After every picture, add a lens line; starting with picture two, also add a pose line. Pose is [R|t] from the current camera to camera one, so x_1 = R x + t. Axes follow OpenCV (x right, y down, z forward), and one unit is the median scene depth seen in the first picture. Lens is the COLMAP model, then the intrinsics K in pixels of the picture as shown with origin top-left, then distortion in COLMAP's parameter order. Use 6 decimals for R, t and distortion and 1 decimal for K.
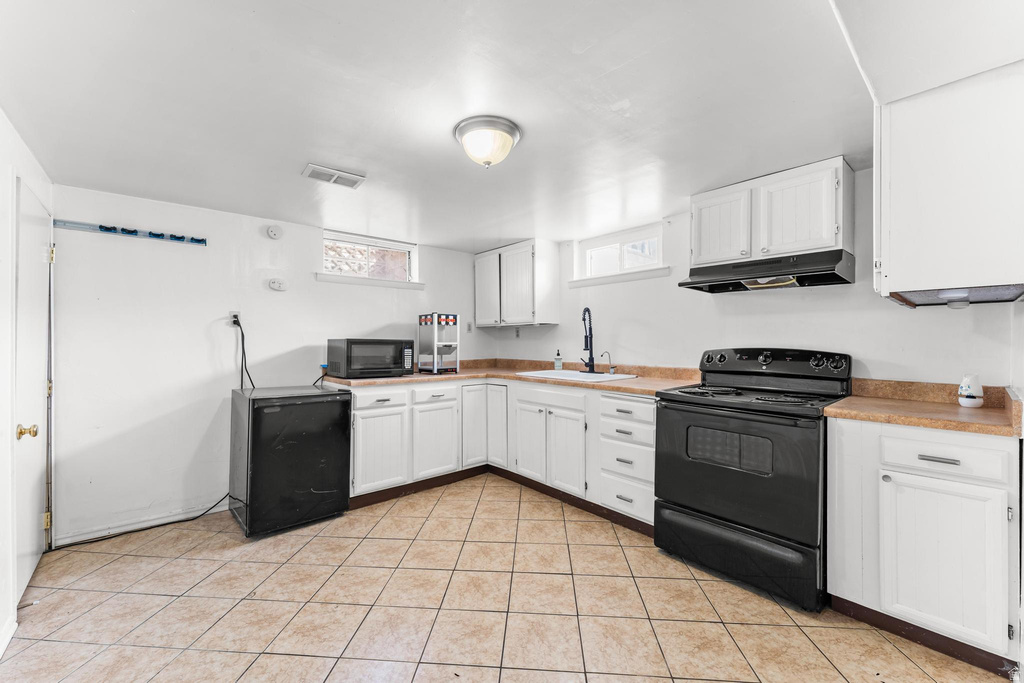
lens RADIAL K [[409.4, 0, 507.9], [0, 409.4, 340.6], [0, 0, 1]] dist [0.001848, 0.000050]
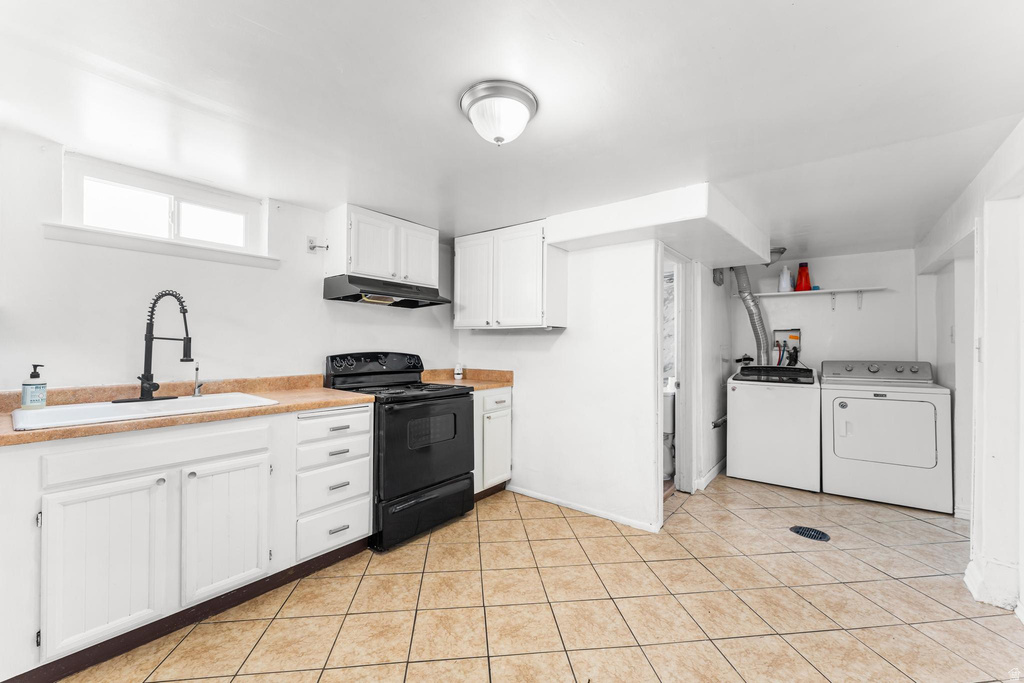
lens RADIAL K [[409.4, 0, 507.9], [0, 409.4, 340.6], [0, 0, 1]] dist [0.001848, 0.000050]
pose [[-0.187828, 0.011310, 0.982137, -0.618690], [-0.003702, 0.999918, -0.012223, -0.002369], [-0.982195, -0.005932, -0.187770, 0.795063]]
